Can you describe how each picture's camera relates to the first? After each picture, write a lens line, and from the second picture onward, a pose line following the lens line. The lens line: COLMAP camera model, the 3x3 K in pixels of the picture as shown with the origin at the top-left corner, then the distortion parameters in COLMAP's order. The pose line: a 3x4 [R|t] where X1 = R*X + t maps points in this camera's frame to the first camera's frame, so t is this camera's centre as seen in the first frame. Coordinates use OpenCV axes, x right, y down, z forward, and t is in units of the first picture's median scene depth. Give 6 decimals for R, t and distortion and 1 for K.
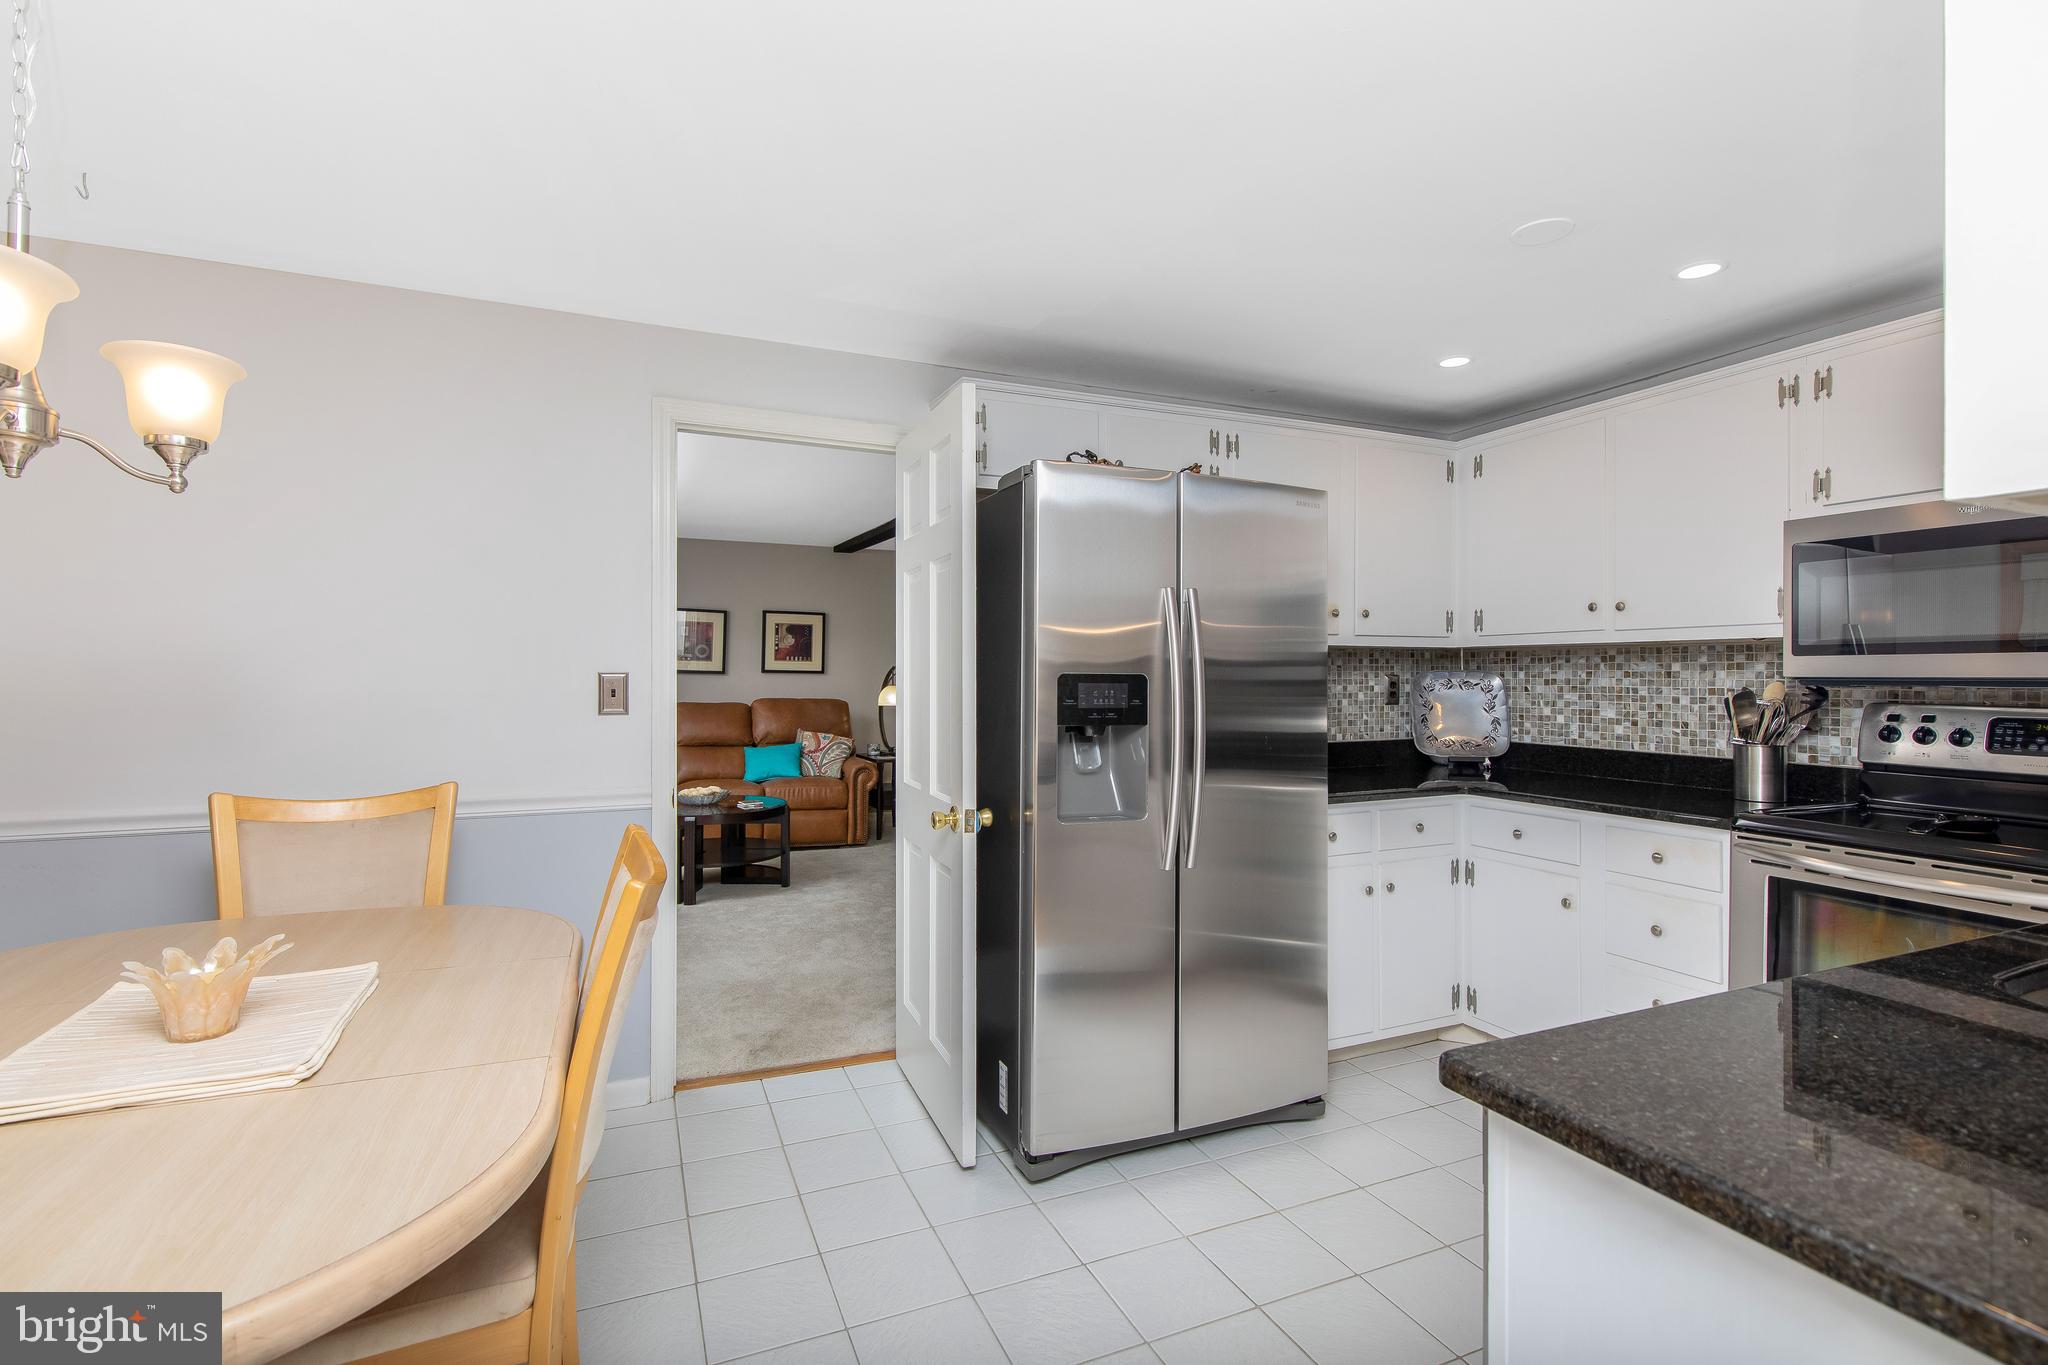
lens RADIAL K [[922.5, 0, 1017.4], [0, 922.5, 675.5], [0, 0, 1]] dist [-0.000001, -0.000613]
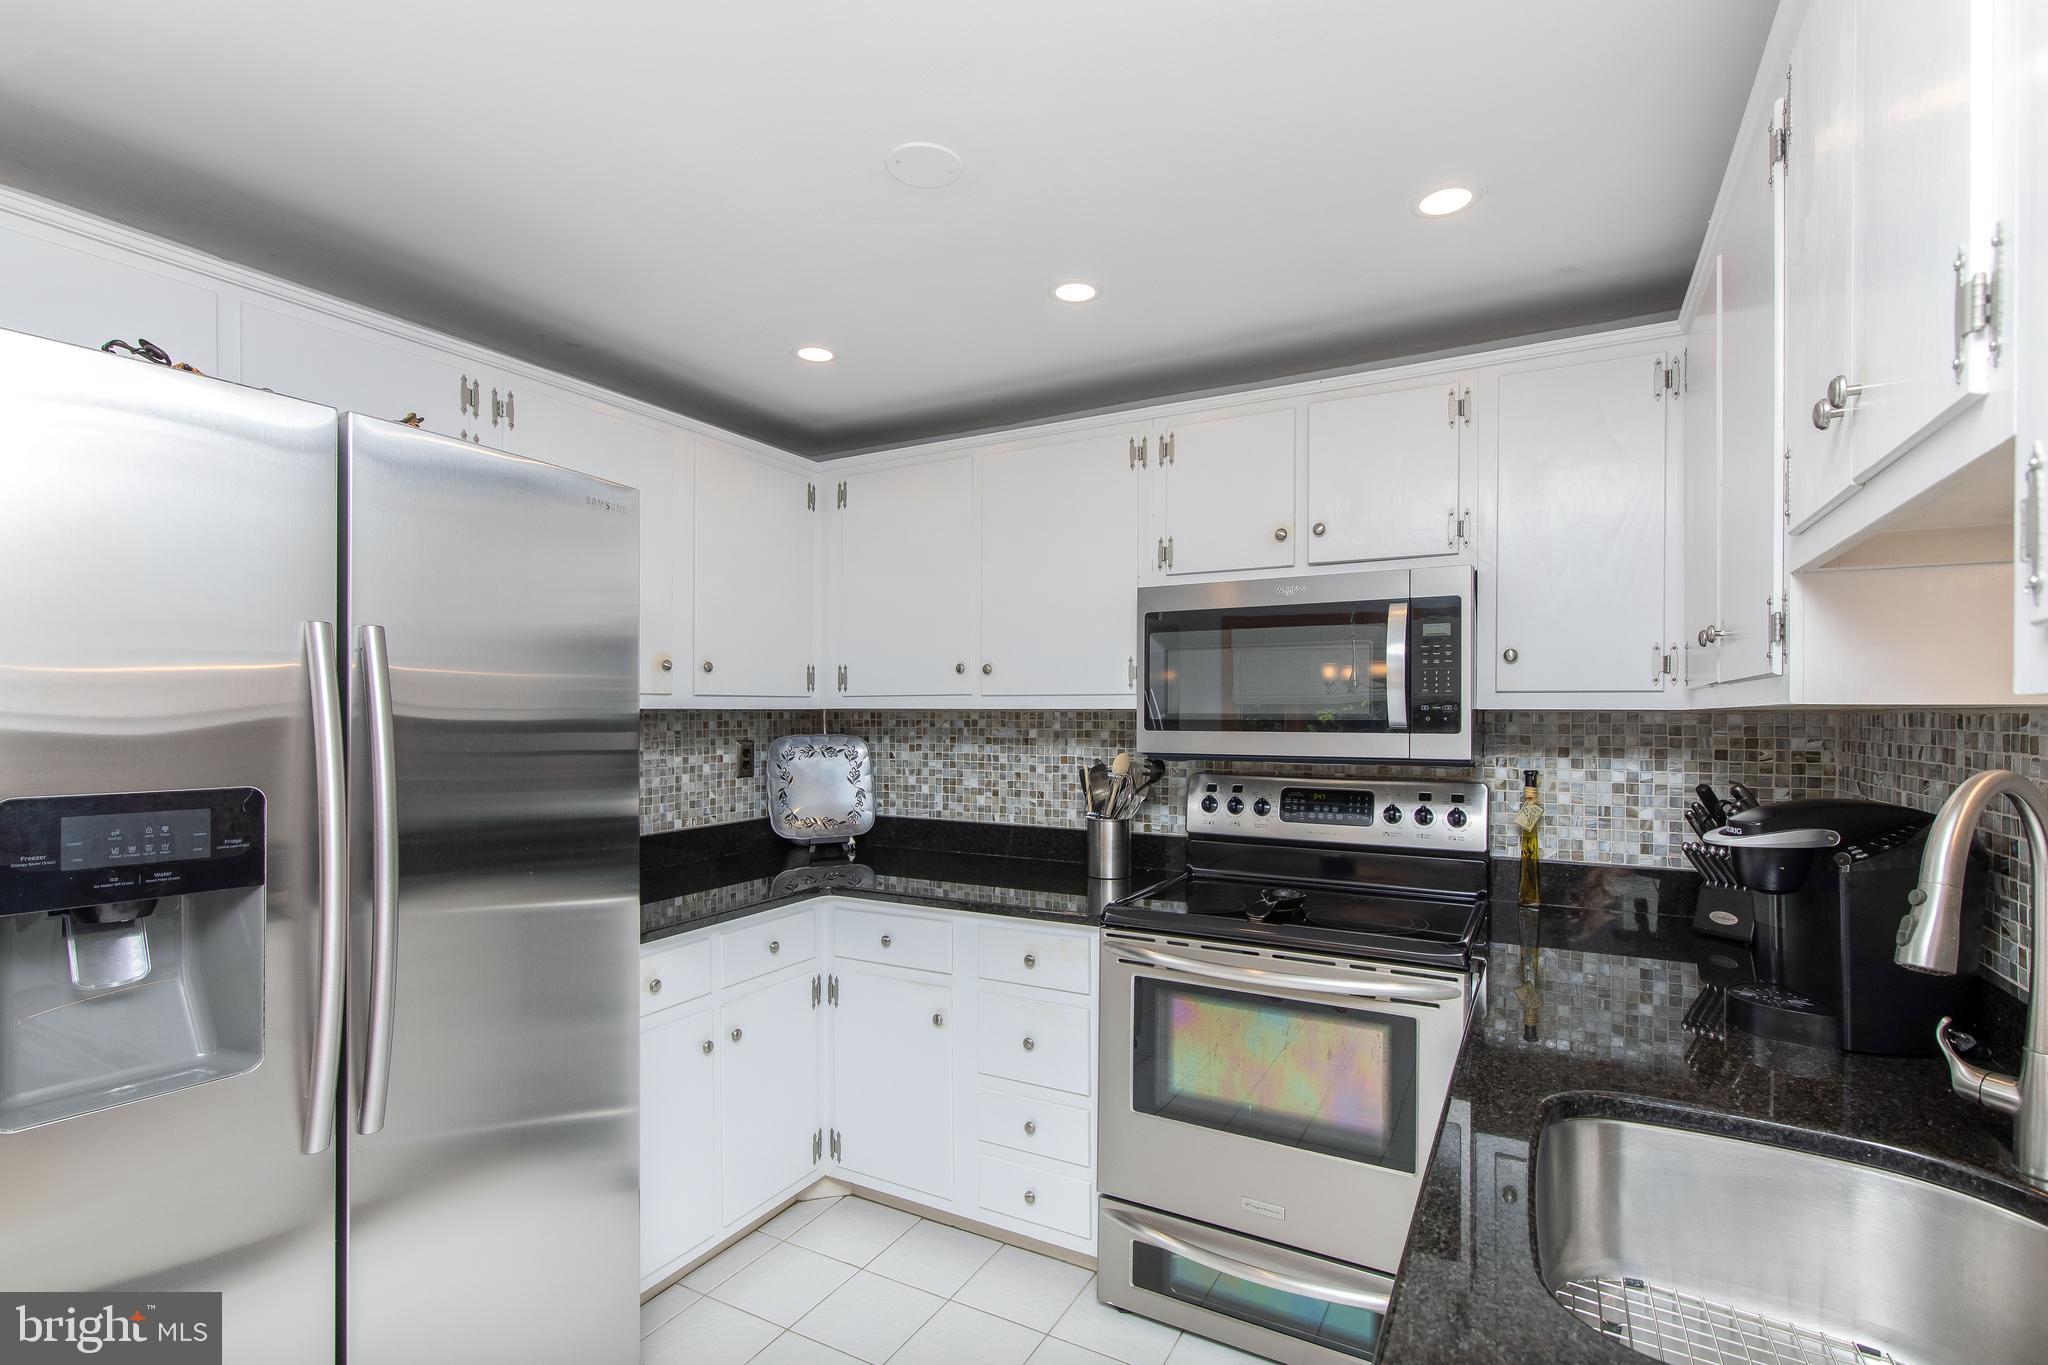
lens RADIAL K [[943.2, 0, 1019.4], [0, 943.2, 707.7], [0, 0, 1]] dist [0.000697, -0.000209]
pose [[0.794679, 0.001290, 0.607028, 0.113479], [0.001078, 0.999993, -0.003535, -0.031597], [-0.607028, 0.003464, 0.794673, 0.234402]]
